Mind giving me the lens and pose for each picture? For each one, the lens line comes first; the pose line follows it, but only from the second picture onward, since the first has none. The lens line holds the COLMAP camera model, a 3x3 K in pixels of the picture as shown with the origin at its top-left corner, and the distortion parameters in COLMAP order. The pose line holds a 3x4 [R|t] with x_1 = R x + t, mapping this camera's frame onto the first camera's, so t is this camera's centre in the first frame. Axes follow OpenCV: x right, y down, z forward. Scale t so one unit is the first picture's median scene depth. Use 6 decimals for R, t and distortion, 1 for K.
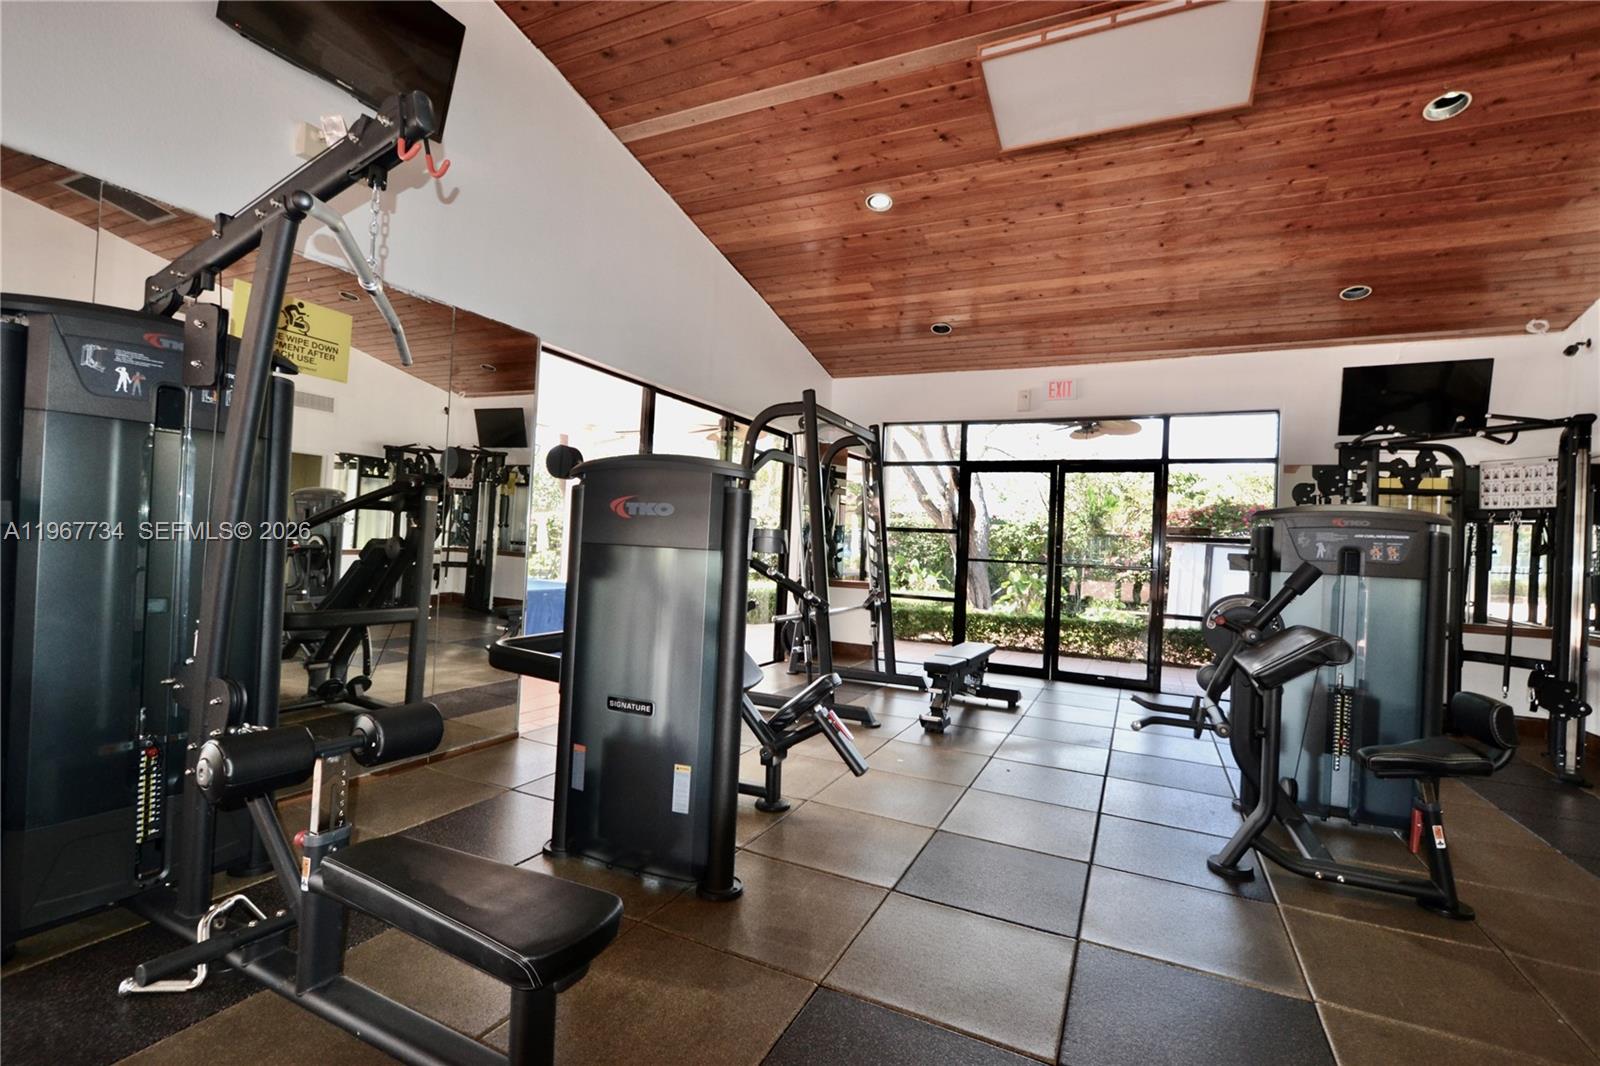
lens RADIAL K [[711.1, 0, 799.9], [0, 711.1, 542.2], [0, 0, 1]] dist [0.002685, -0.000052]
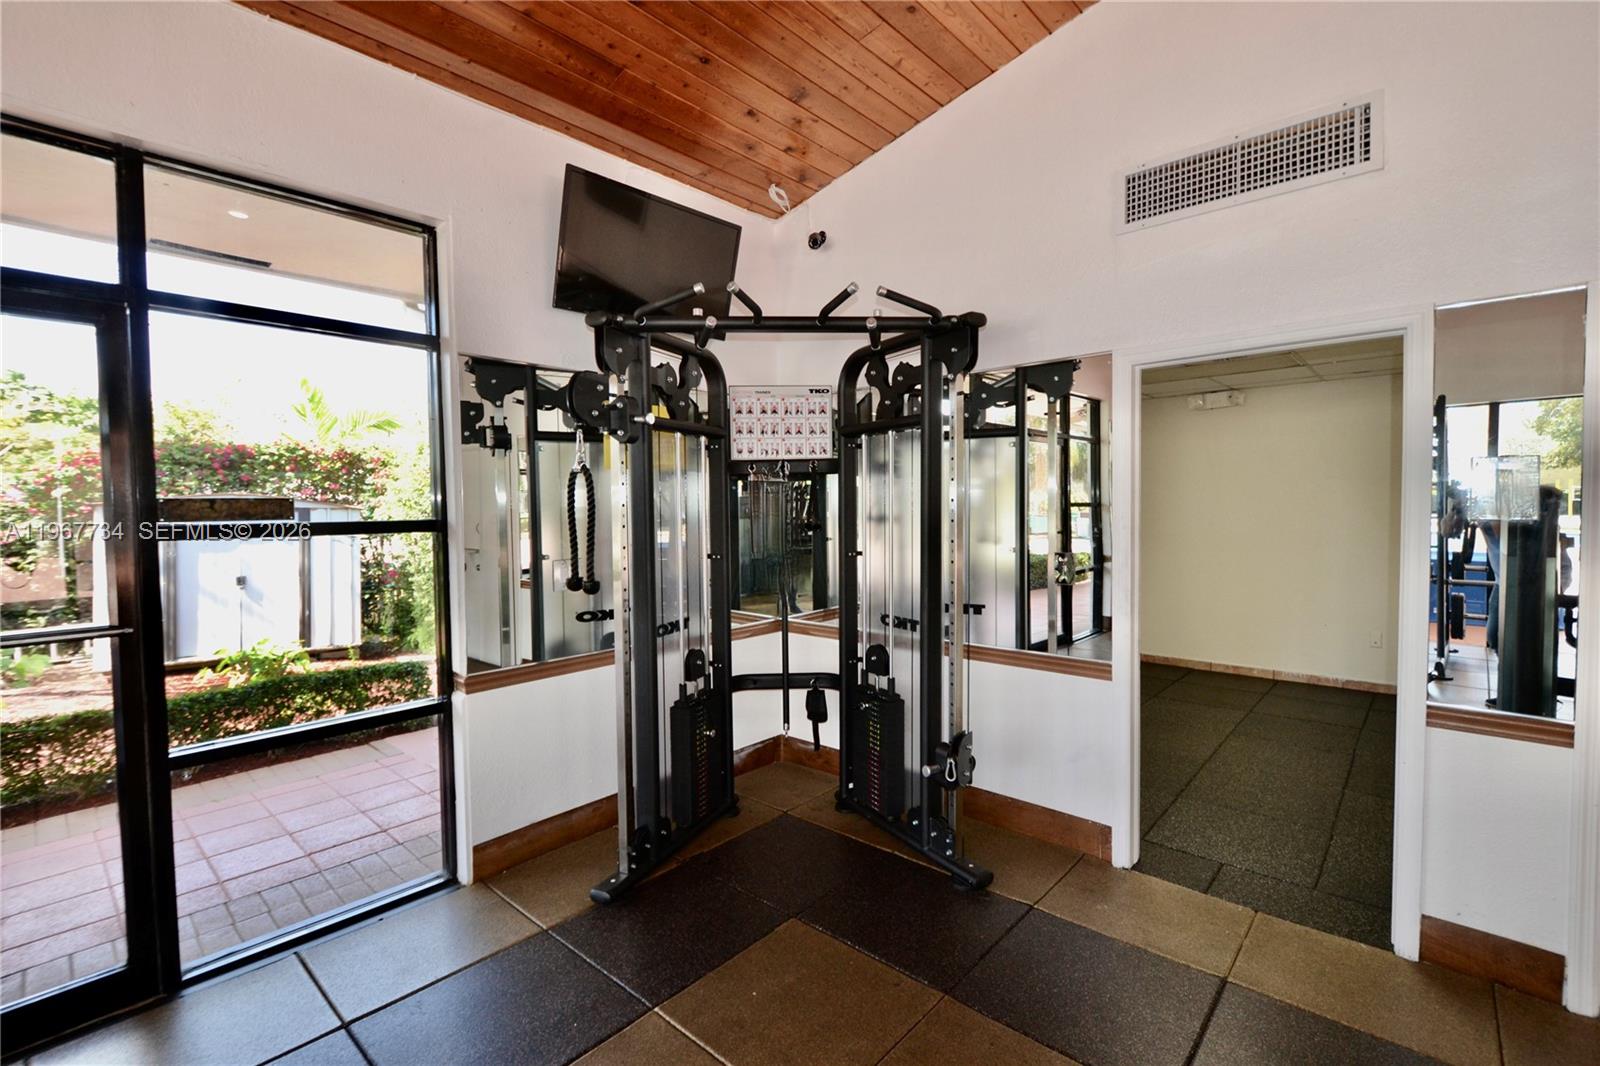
lens RADIAL K [[711.1, 0, 800.8], [0, 711.1, 543.4], [0, 0, 1]] dist [0.002685, -0.000052]
pose [[0.278618, -0.090900, 0.956091, 0.341772], [0.016819, 0.995820, 0.089776, -0.027299], [-0.960255, -0.008933, 0.278982, 0.770279]]
